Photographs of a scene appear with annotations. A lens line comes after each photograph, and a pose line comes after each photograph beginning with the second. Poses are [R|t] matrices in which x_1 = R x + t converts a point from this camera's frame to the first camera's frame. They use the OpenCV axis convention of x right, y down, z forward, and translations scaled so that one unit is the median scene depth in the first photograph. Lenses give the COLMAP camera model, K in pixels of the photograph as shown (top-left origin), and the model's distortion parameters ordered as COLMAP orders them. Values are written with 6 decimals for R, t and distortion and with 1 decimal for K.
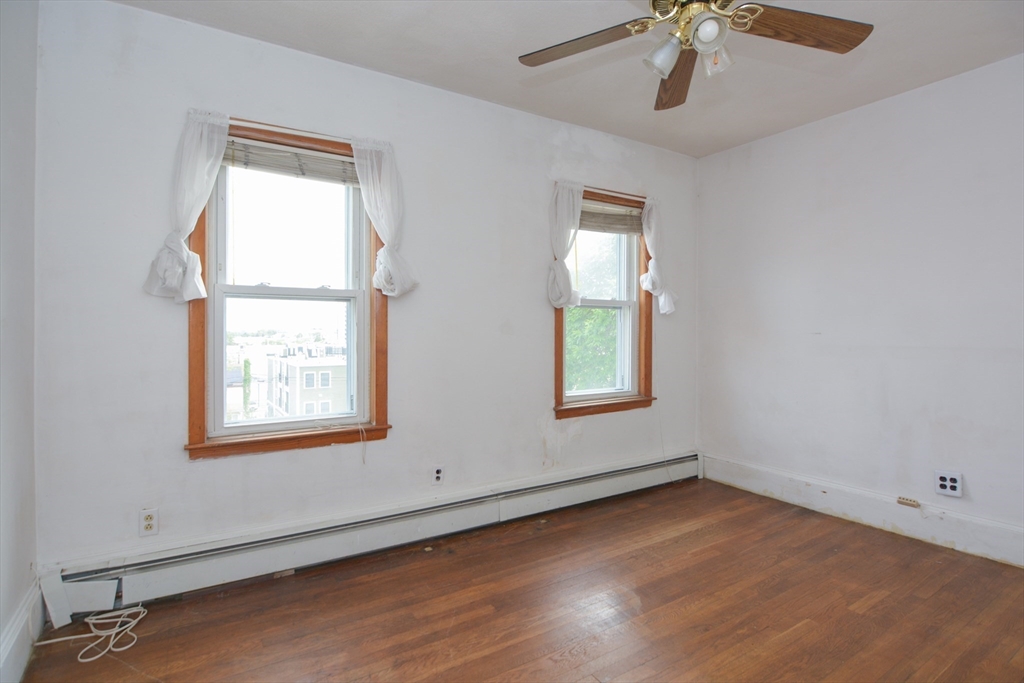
lens RADIAL K [[505.3, 0, 518.5], [0, 505.3, 337.1], [0, 0, 1]] dist [-0.004900, -0.008101]
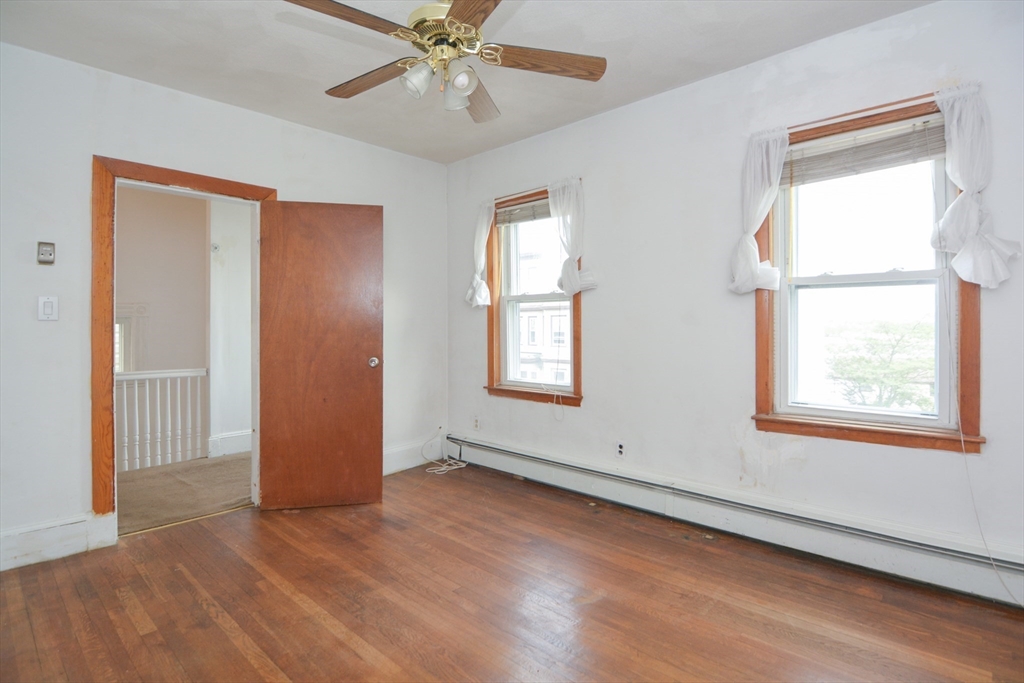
lens RADIAL K [[505.3, 0, 517.7], [0, 505.3, 329.8], [0, 0, 1]] dist [-0.004900, -0.008101]
pose [[0.268686, 0.009199, -0.963184, 0.737890], [-0.004063, 0.999956, 0.008417, -0.003352], [0.963219, 0.001652, 0.268712, 0.403112]]
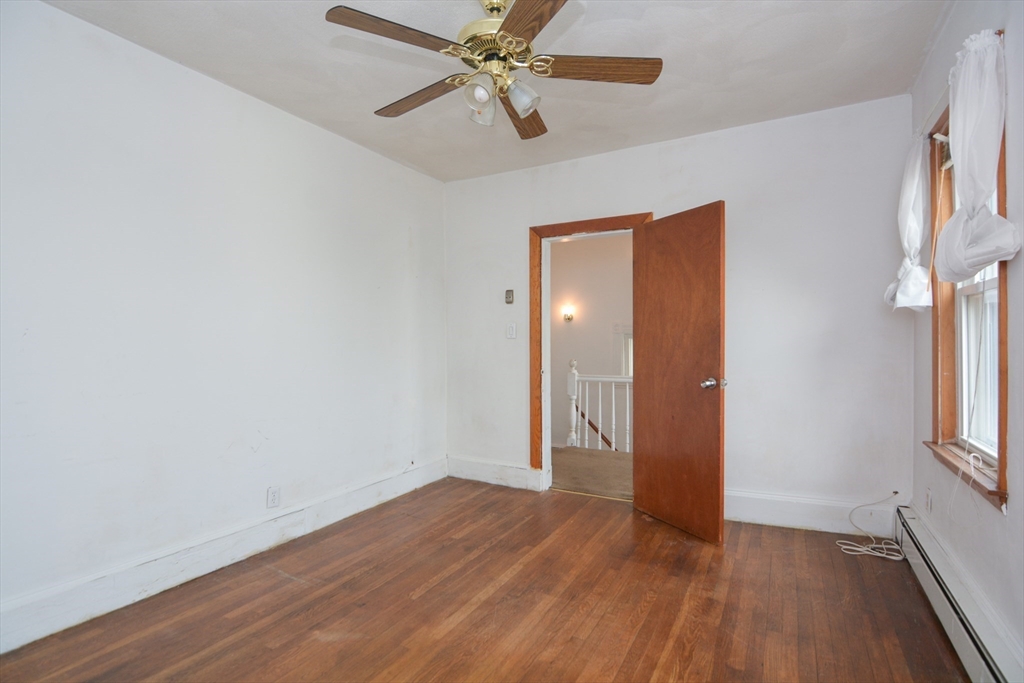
lens RADIAL K [[505.3, 0, 512.7], [0, 505.3, 351.8], [0, 0, 1]] dist [-0.004900, -0.008101]
pose [[-0.869148, 0.018454, -0.494207, 0.432558], [0.005267, 0.999592, 0.028063, -0.009757], [0.494524, 0.021788, -0.868891, 0.975406]]
